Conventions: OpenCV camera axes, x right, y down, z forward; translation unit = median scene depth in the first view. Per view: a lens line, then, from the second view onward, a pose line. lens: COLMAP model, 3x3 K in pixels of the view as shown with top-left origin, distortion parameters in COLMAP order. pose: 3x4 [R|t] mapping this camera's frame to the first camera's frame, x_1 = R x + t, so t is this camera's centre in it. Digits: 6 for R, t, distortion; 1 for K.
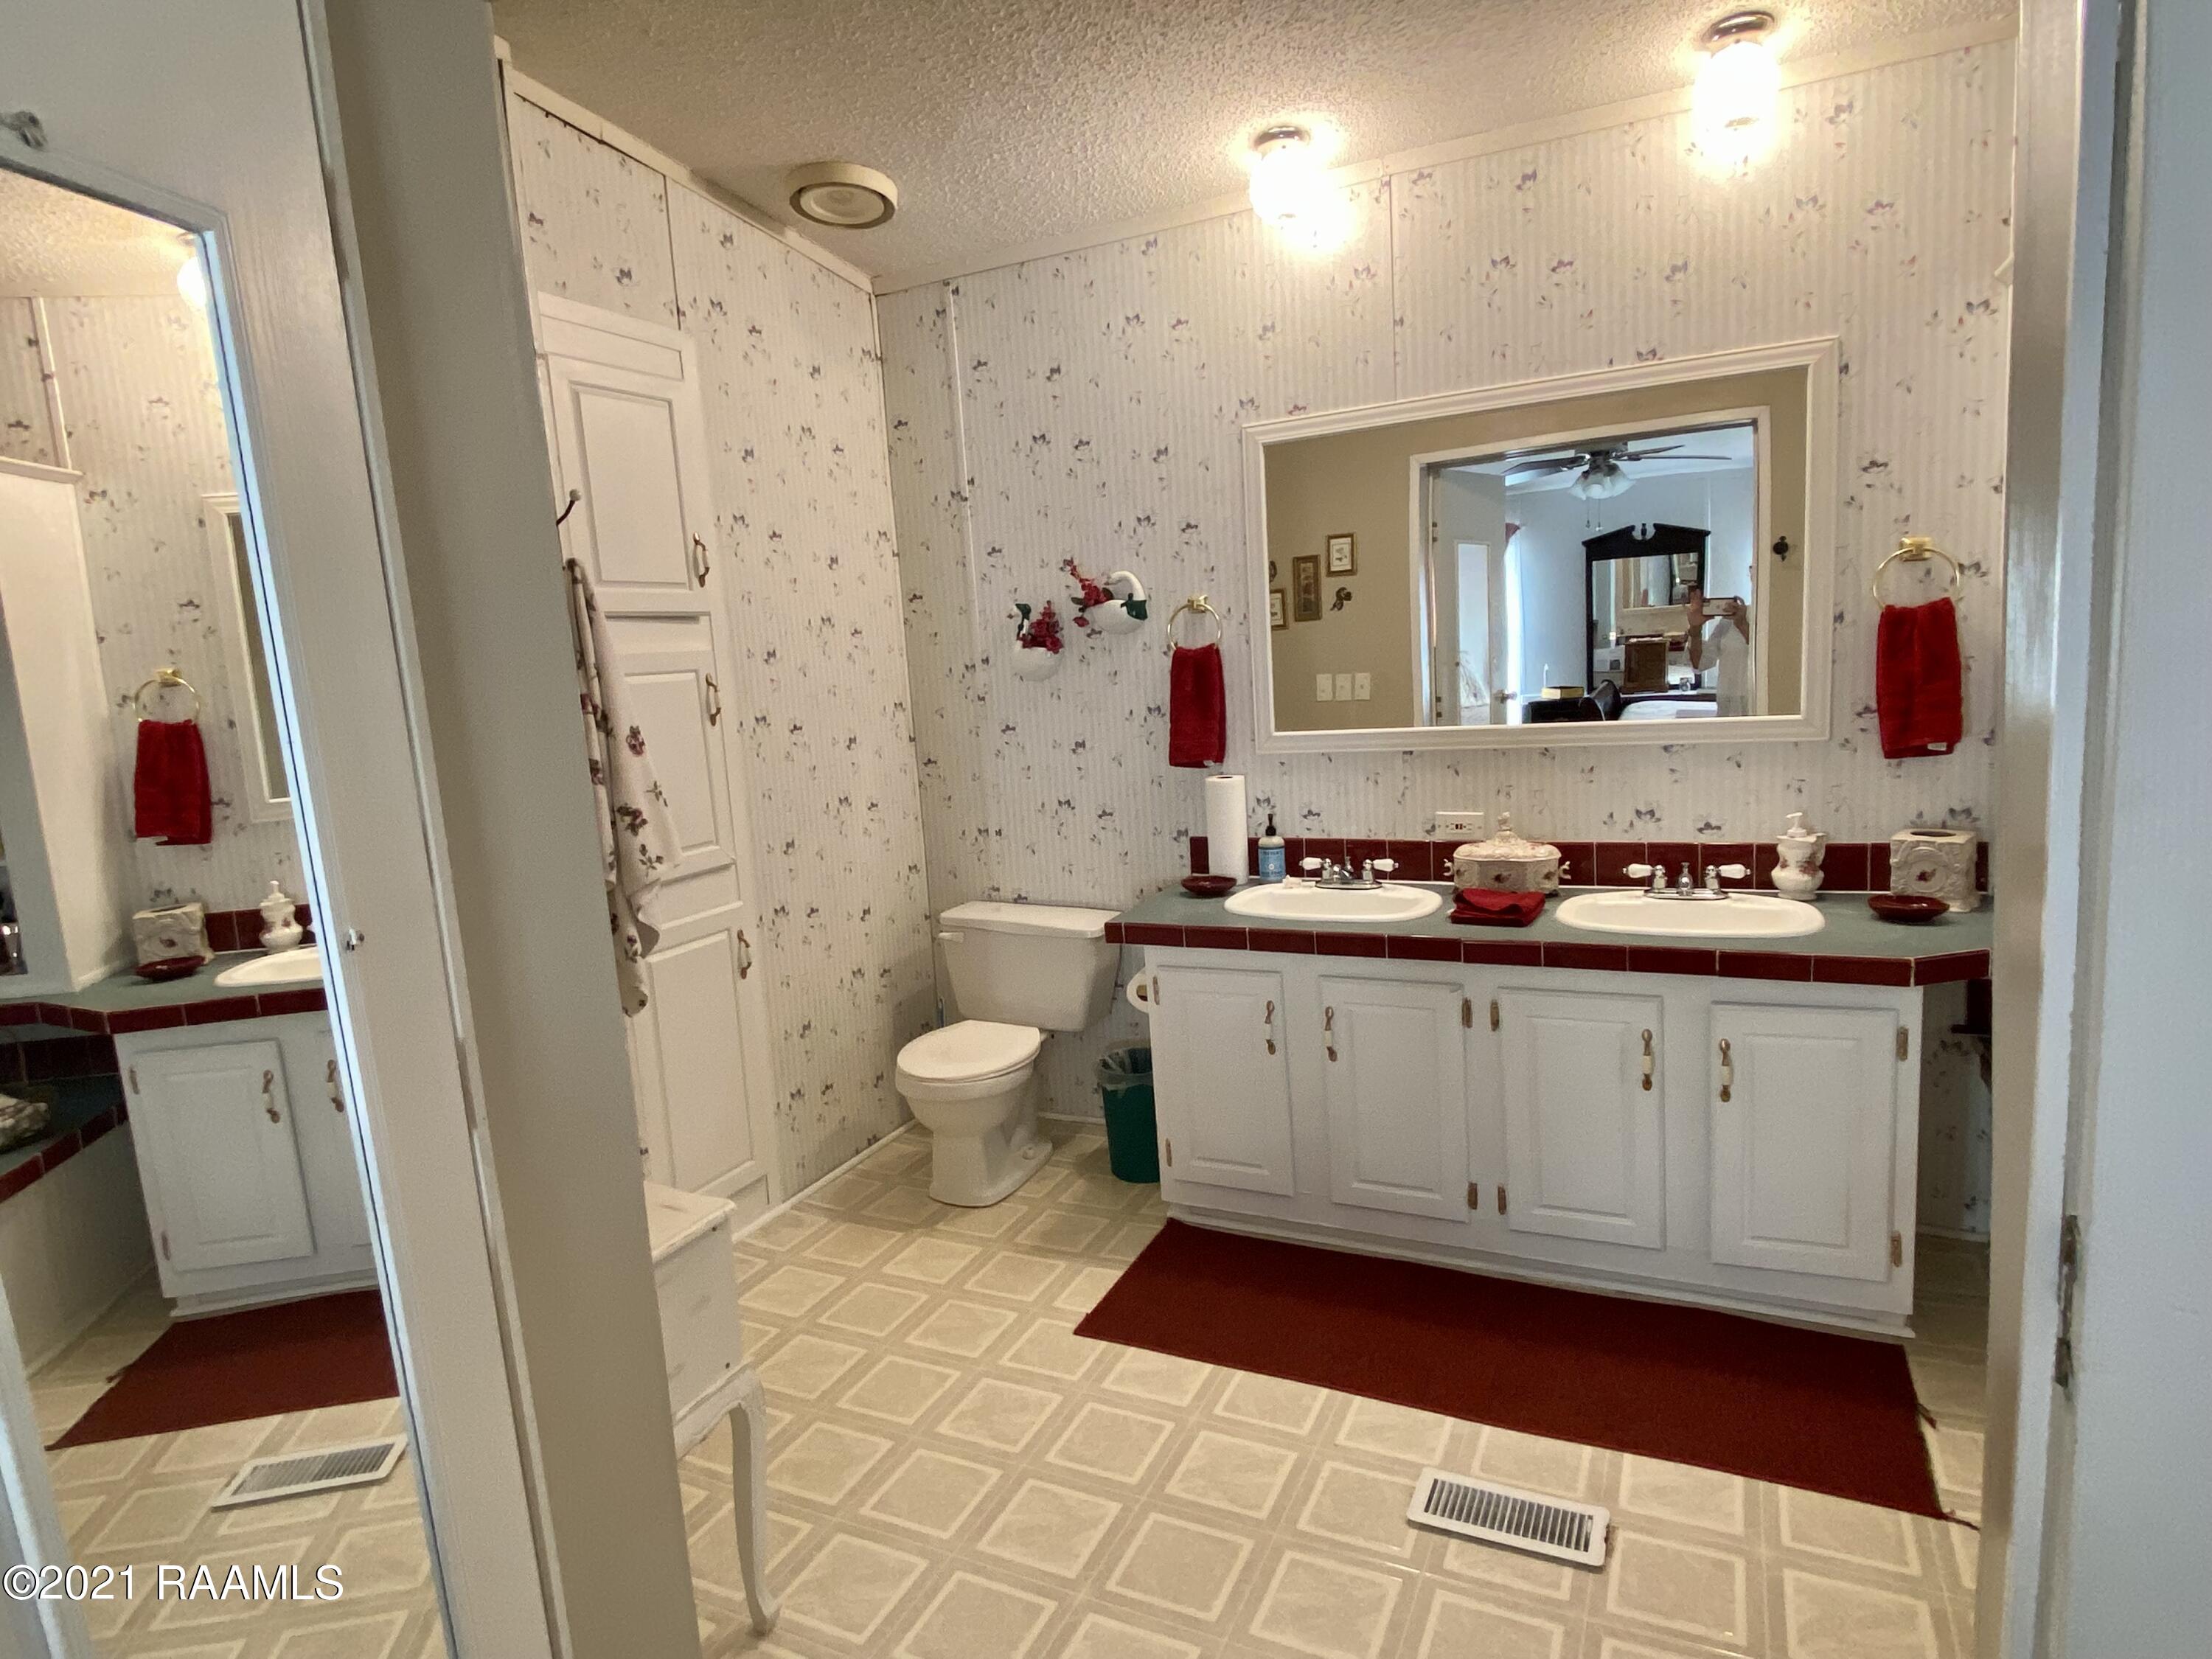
lens RADIAL K [[1216.8, 0, 1111.3], [0, 1216.8, 855.7], [0, 0, 1]] dist [0.073976, -0.090504]
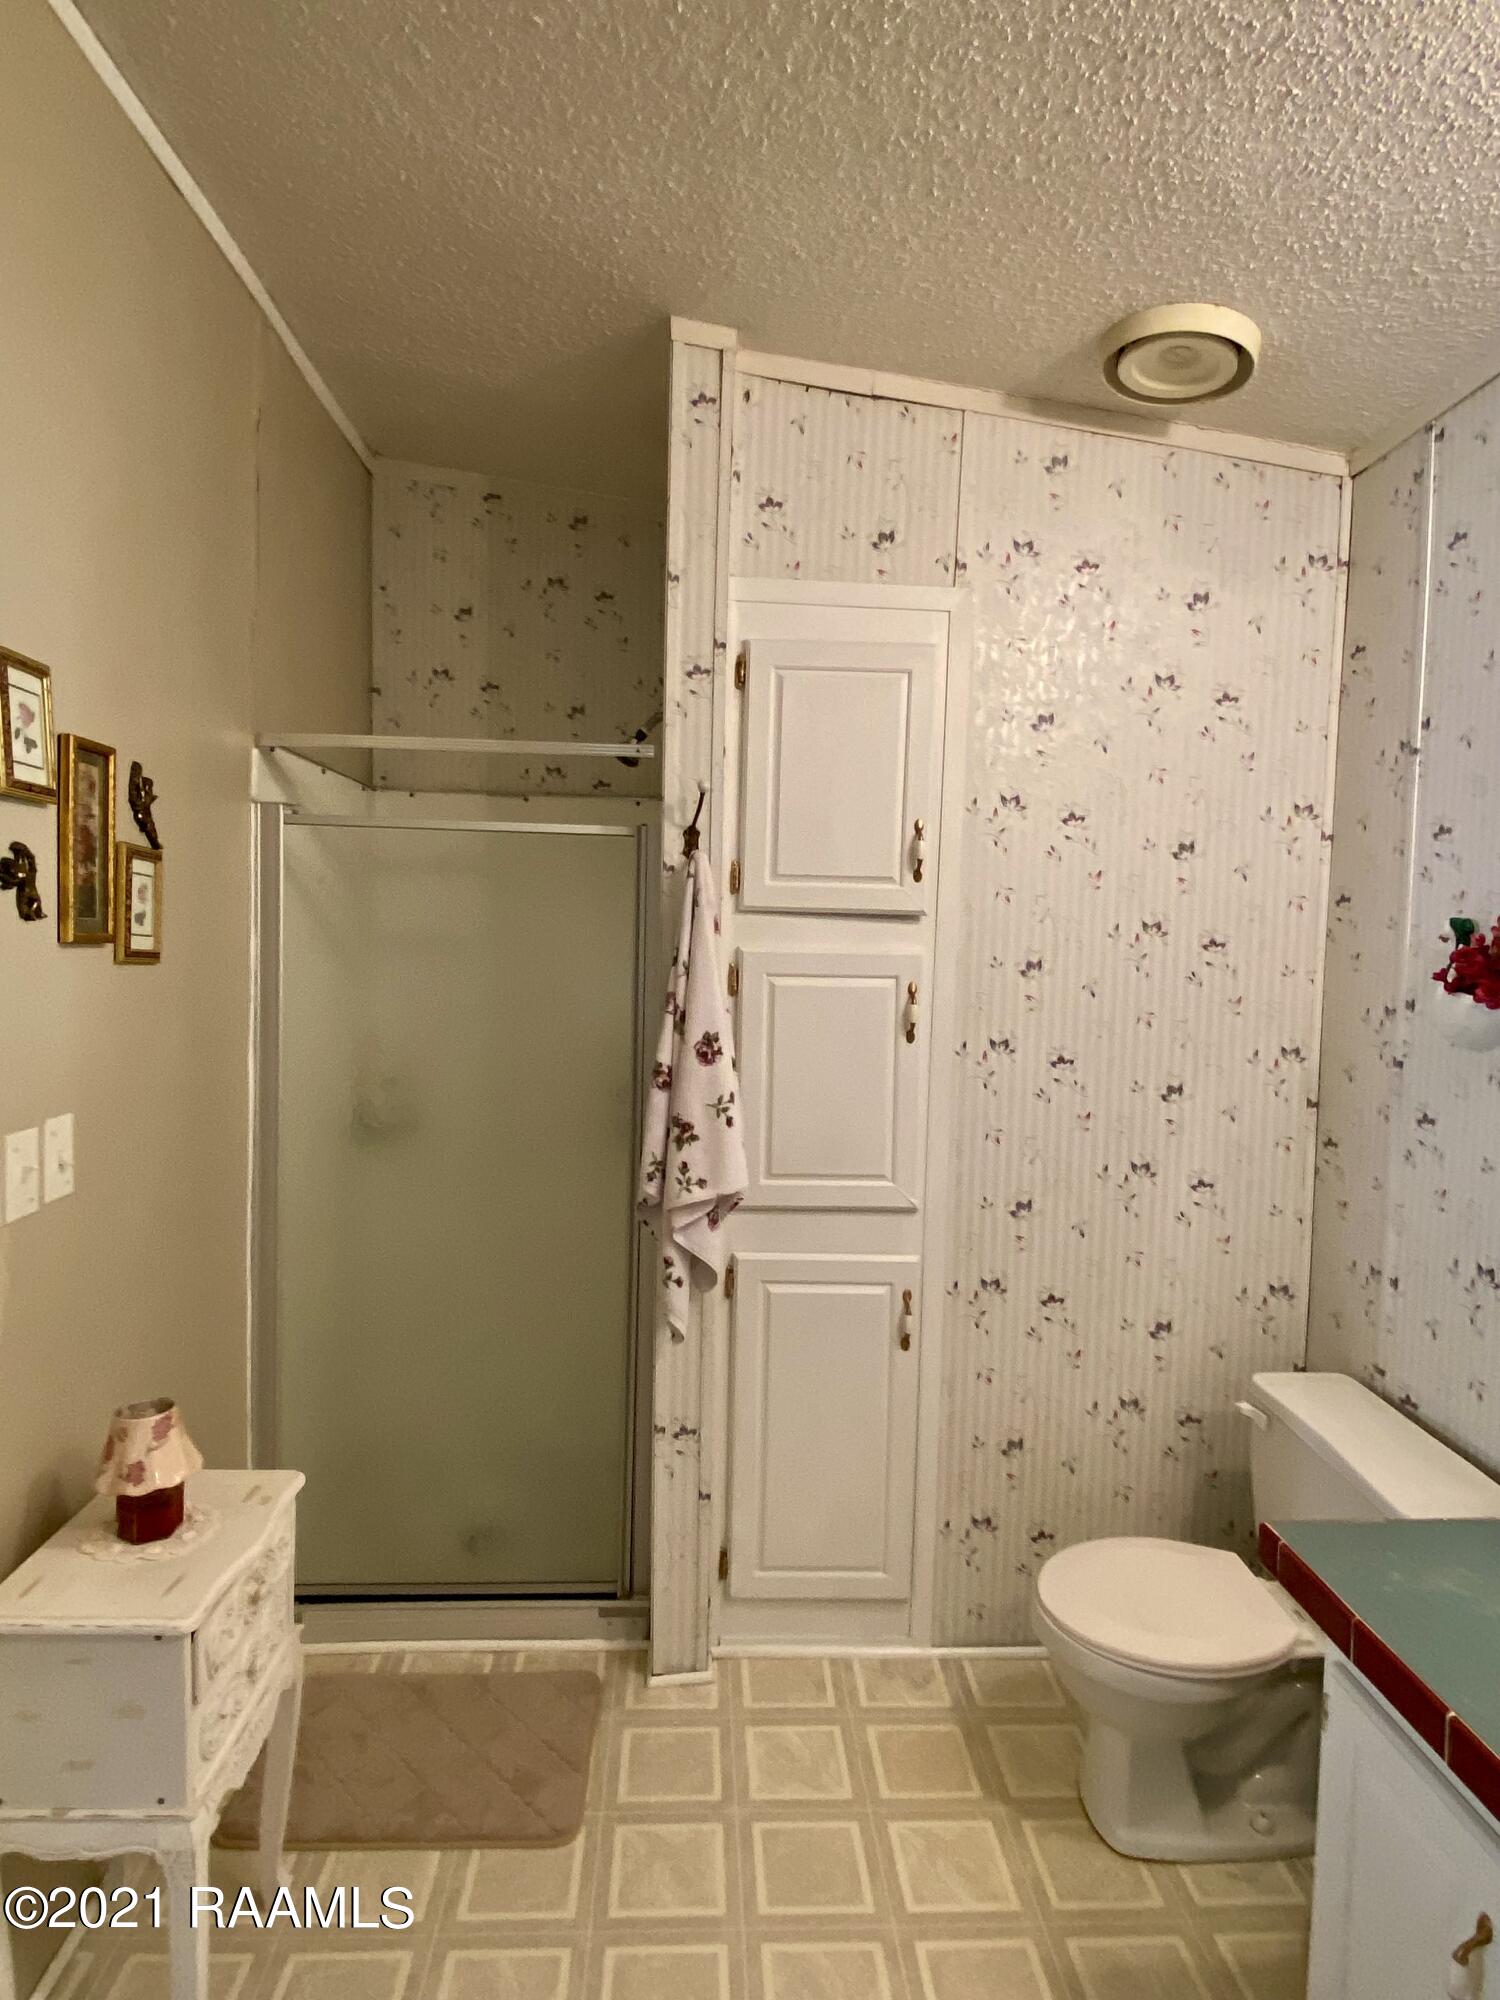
lens RADIAL K [[1100.2, 0, 750.0], [0, 1100.2, 1000.0], [0, 0, 1]] dist [0.073976, -0.090504]
pose [[0.472483, 0.122787, -0.872745, 0.290079], [-0.203473, 0.978693, 0.027538, -0.137906], [0.857530, 0.164569, 0.487400, 0.550372]]
